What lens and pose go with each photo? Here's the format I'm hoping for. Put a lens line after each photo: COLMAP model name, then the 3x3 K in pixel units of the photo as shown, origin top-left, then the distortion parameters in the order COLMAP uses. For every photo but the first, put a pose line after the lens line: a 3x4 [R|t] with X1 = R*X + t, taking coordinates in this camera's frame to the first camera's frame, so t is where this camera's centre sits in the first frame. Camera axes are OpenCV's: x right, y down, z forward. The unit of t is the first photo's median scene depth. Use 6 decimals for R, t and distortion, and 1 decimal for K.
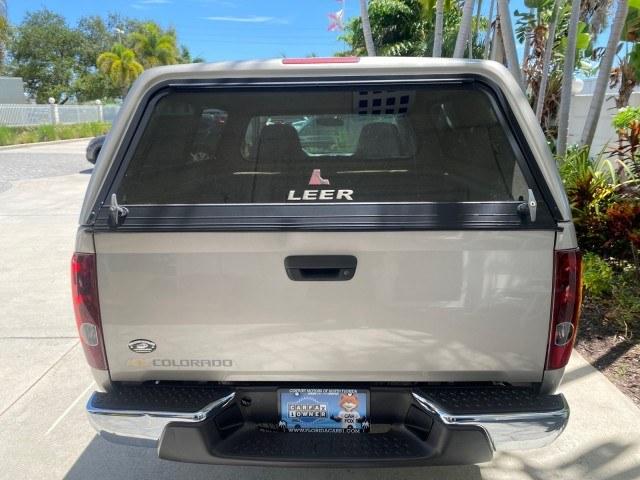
lens RADIAL K [[501.5, 0, 318.7], [0, 501.5, 239.1], [0, 0, 1]] dist [0.006377, -0.003280]
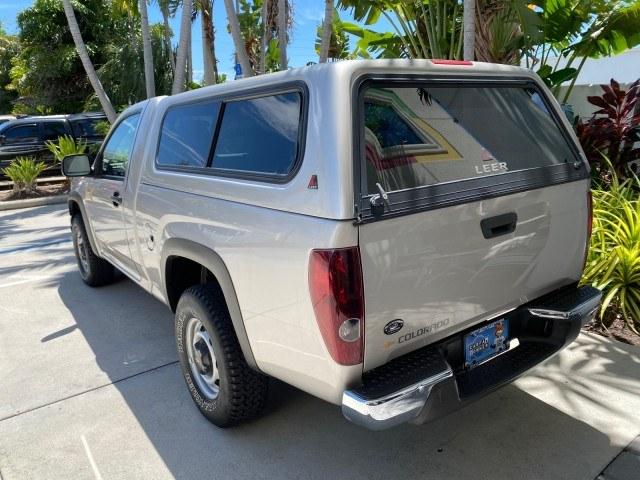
lens RADIAL K [[497.9, 0, 319.1], [0, 497.9, 237.3], [0, 0, 1]] dist [0.005911, -0.004229]
pose [[0.787262, -0.159898, 0.595526, -0.119661], [0.168282, 0.984845, 0.041968, -0.004656], [-0.593211, 0.067177, 0.802239, 0.027273]]
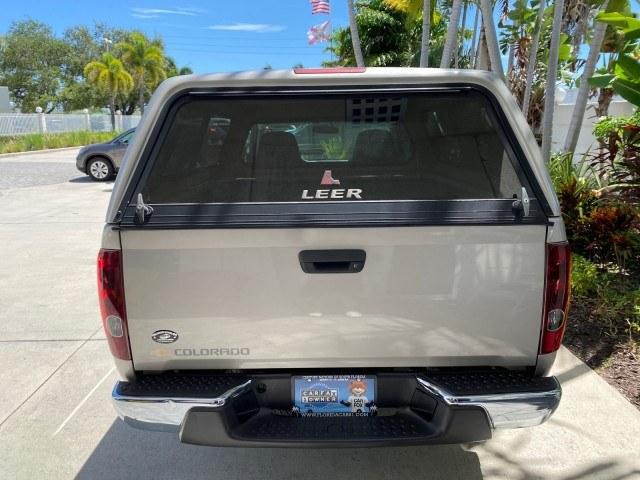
lens RADIAL K [[500.7, 0, 319.4], [0, 500.7, 239.3], [0, 0, 1]] dist [0.005580, -0.000987]
pose [[0.999647, -0.006853, 0.025665, -0.005542], [0.007274, 0.999840, -0.016349, 0.002970], [-0.025549, 0.016530, 0.999537, -0.008462]]
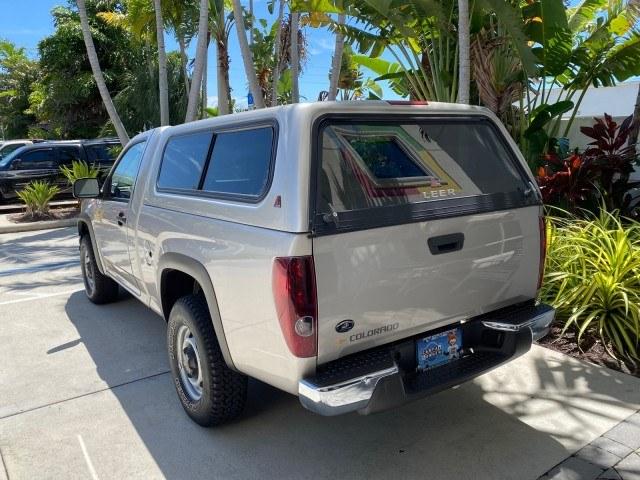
lens RADIAL K [[520.5, 0, 319.5], [0, 520.5, 238.2], [0, 0, 1]] dist [0.012445, -0.000741]
pose [[0.810059, -0.109686, 0.575998, -0.124580], [0.149532, 0.988511, -0.022055, 0.002159], [-0.566961, 0.103996, 0.817153, -0.002959]]
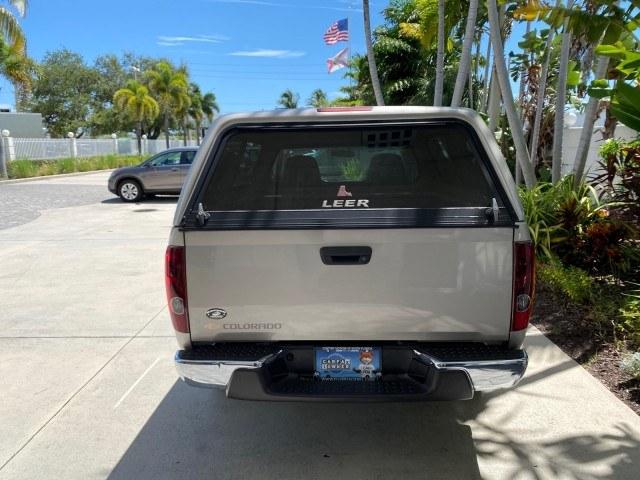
lens RADIAL K [[501.5, 0, 318.7], [0, 501.5, 239.1], [0, 0, 1]] dist [0.006377, -0.003280]
pose [[0.999911, -0.002744, -0.013057, -0.005798], [0.001938, 0.998116, -0.061316, 0.010487], [0.013201, 0.061286, 0.998033, -0.042807]]
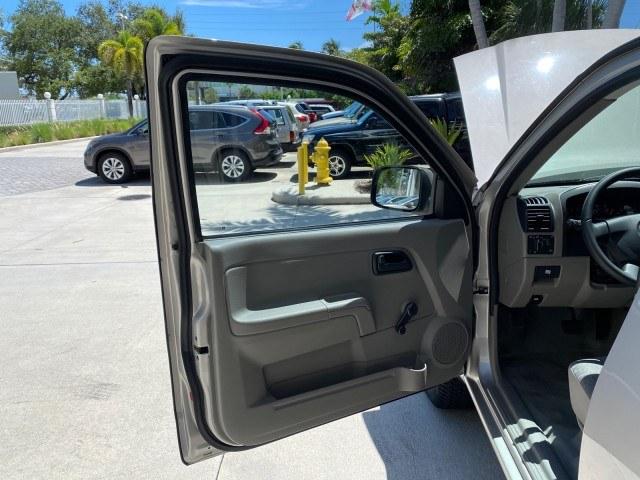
lens RADIAL K [[521.2, 0, 317.5], [0, 521.2, 242.8], [0, 0, 1]] dist [0.005483, -0.002279]
pose [[0.999561, -0.014407, -0.025902, -0.083092], [0.014699, 0.999830, 0.011136, -0.044793], [0.025737, -0.011512, 0.999602, 0.200561]]
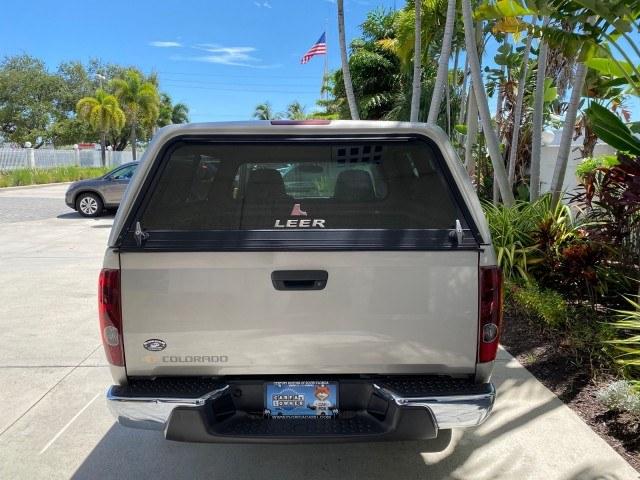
lens RADIAL K [[522.7, 0, 319.7], [0, 522.7, 238.5], [0, 0, 1]] dist [0.009064, 0.000335]
pose [[0.999368, 0.004482, 0.035265, 0.000844], [-0.001048, 0.995302, -0.096809, 0.008618], [-0.035533, 0.096711, 0.994678, -0.035965]]
